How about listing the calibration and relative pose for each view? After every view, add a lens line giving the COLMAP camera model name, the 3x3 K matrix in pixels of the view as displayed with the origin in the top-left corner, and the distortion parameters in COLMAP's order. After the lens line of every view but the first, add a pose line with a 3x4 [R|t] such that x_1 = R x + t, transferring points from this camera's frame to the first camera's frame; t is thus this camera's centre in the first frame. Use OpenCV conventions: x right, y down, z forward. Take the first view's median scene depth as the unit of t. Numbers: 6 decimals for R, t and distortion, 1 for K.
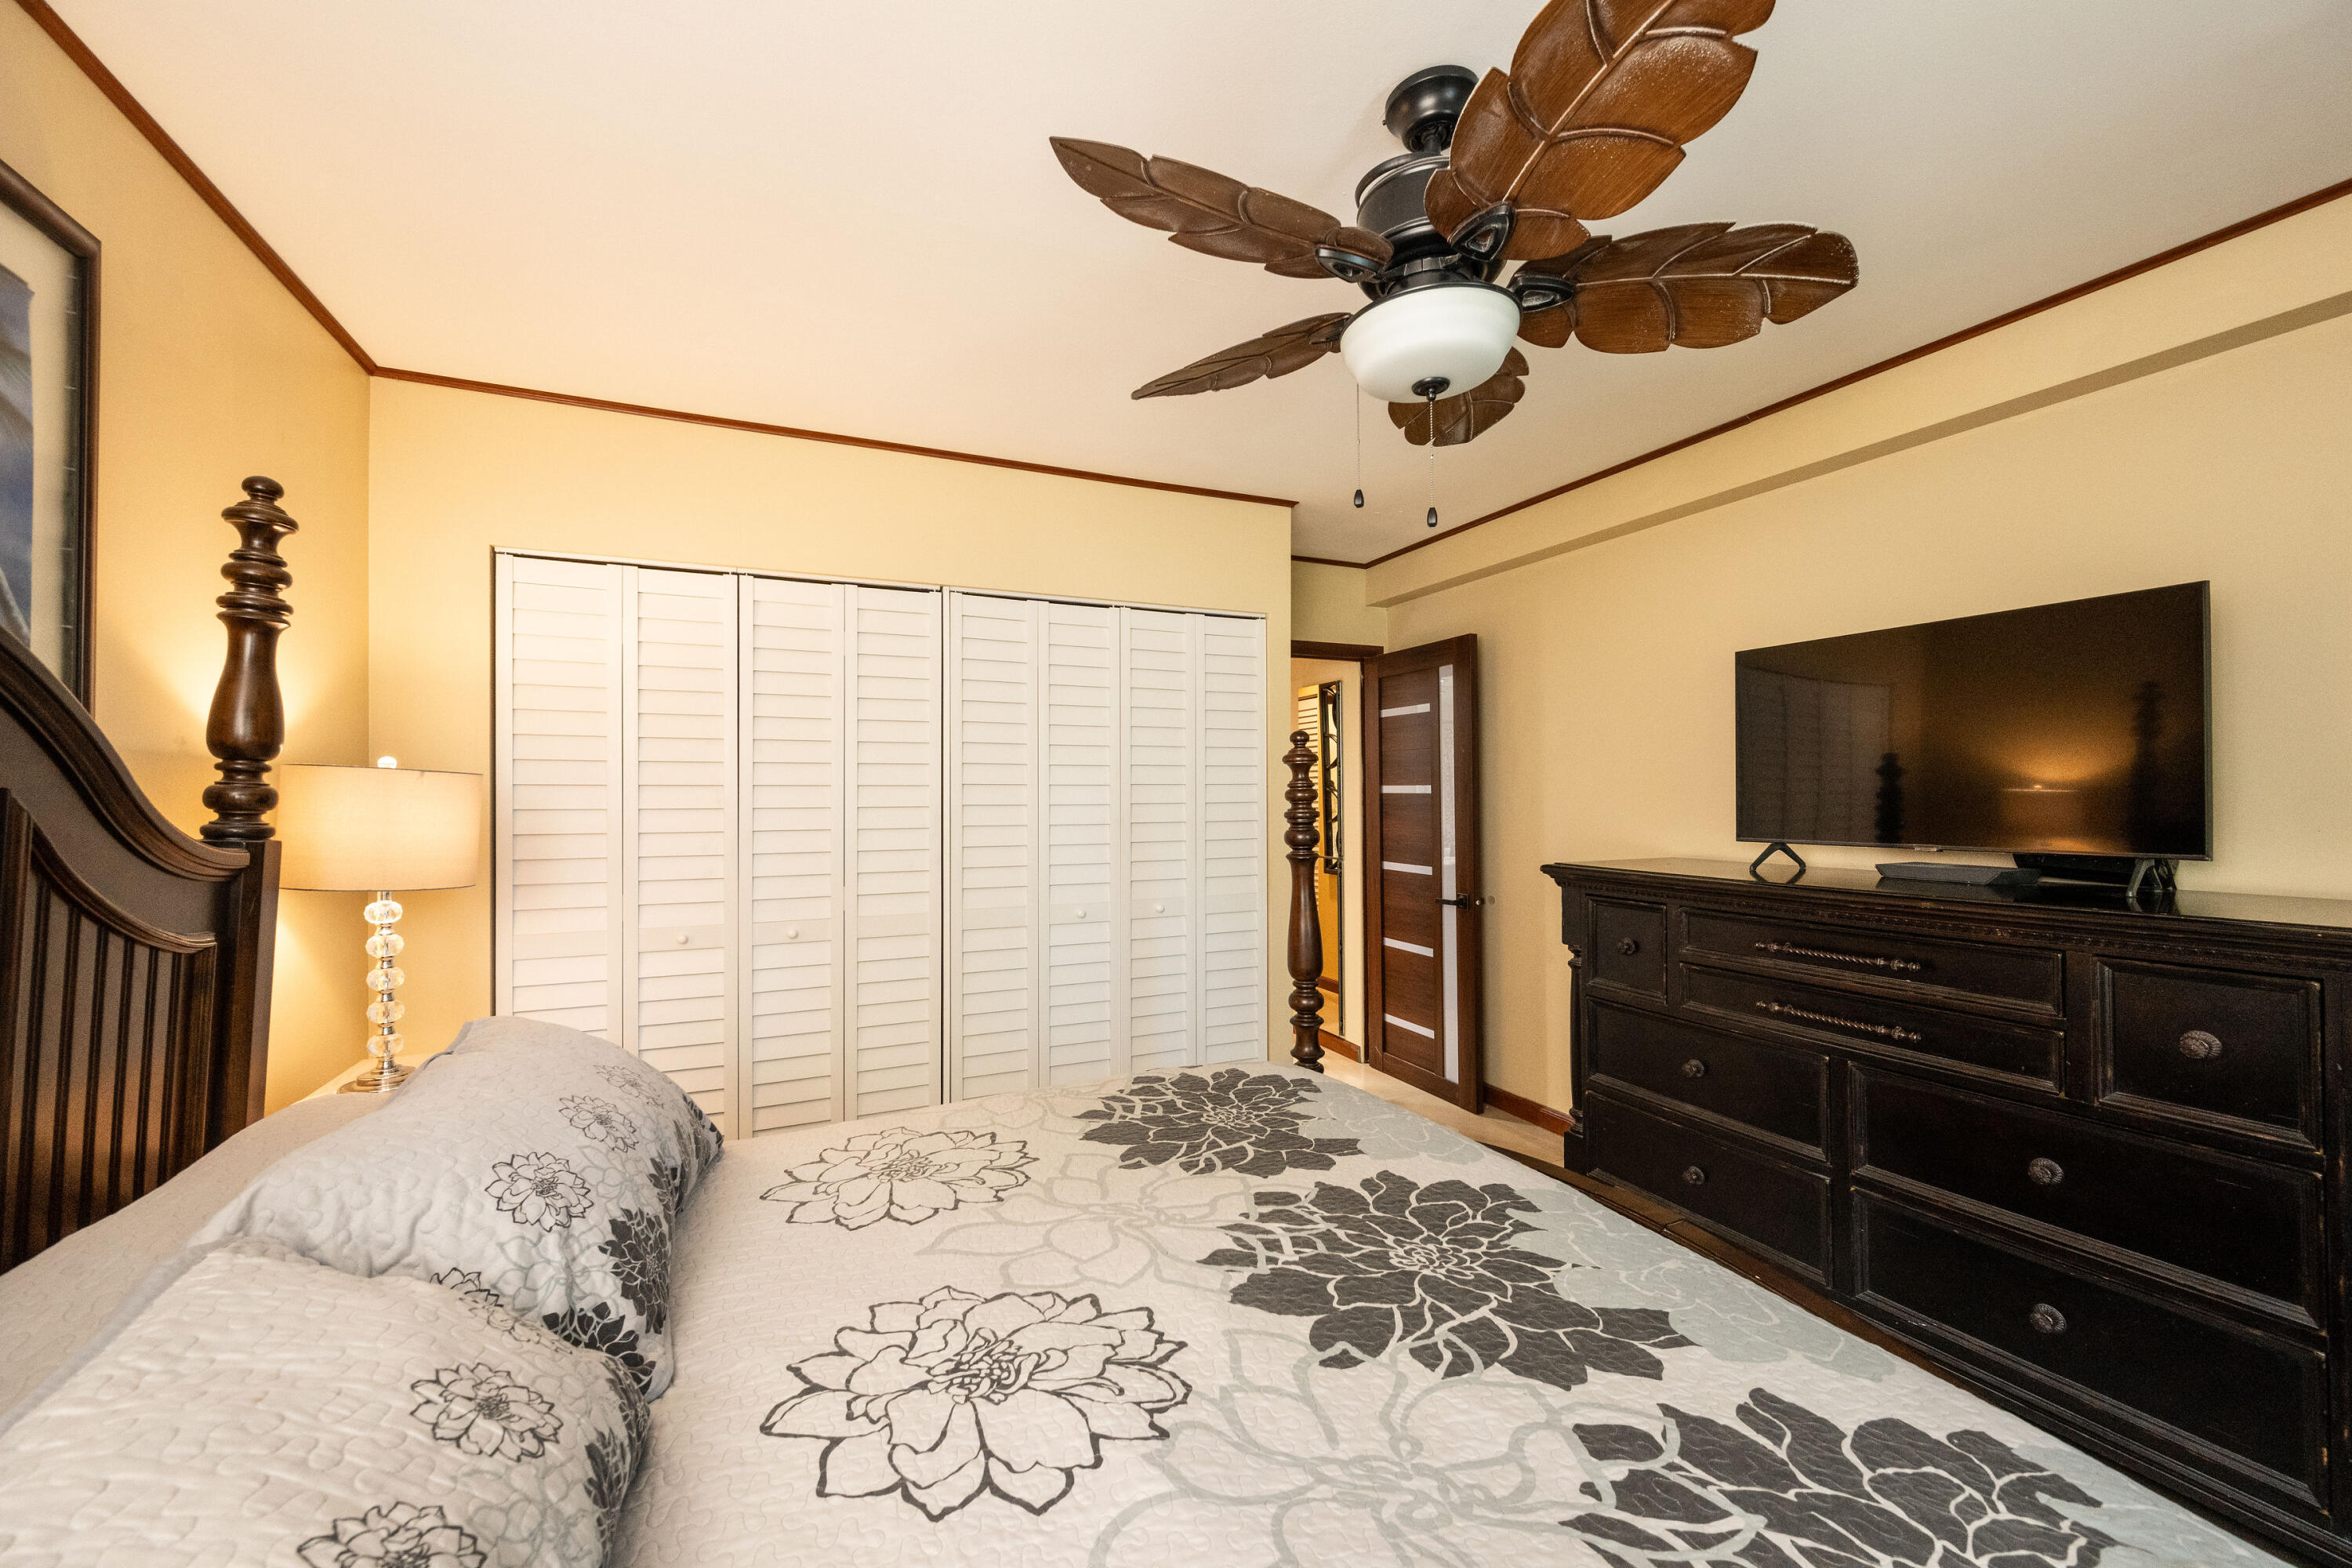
lens RADIAL K [[914.9, 0, 1172.2], [0, 914.9, 779.5], [0, 0, 1]] dist [-0.009091, 0.000135]
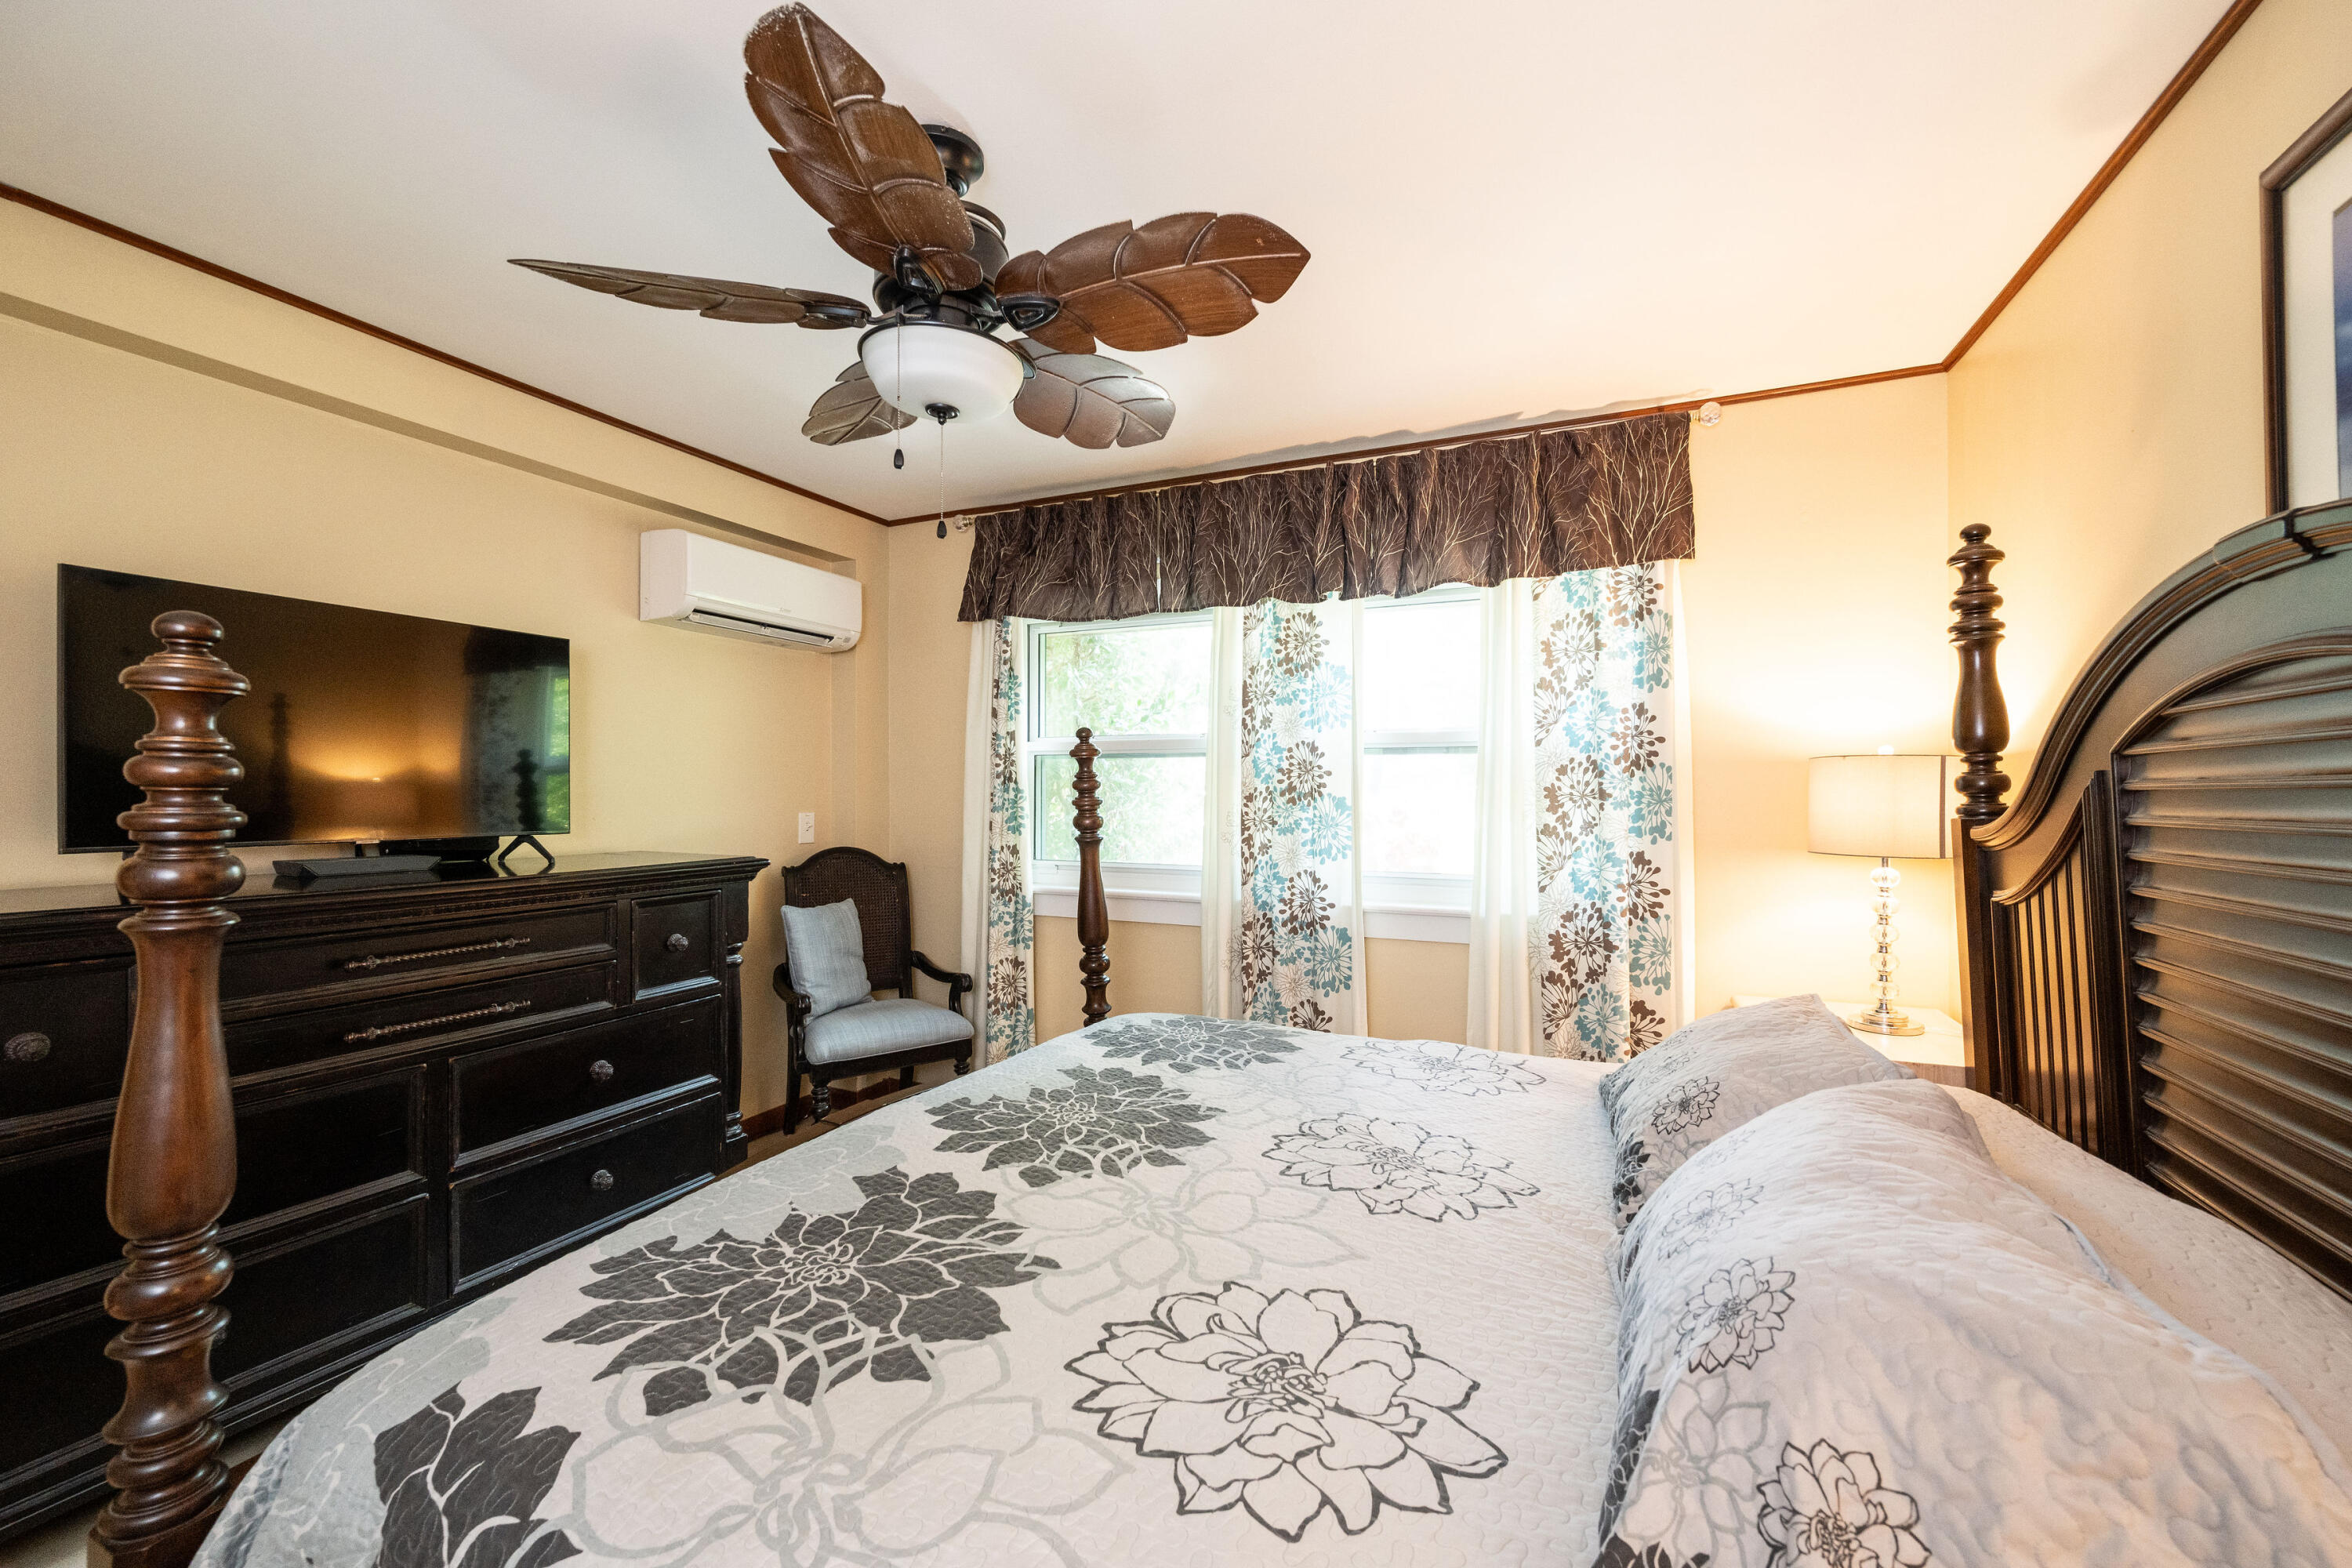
lens RADIAL K [[906.2, 0, 1166.5], [0, 906.2, 828.8], [0, 0, 1]] dist [0.011250, 0.000042]
pose [[-0.649947, -0.030193, 0.759380, -0.746091], [-0.013594, 0.999513, 0.028106, 0.036007], [-0.759858, 0.007944, -0.650041, 1.550349]]
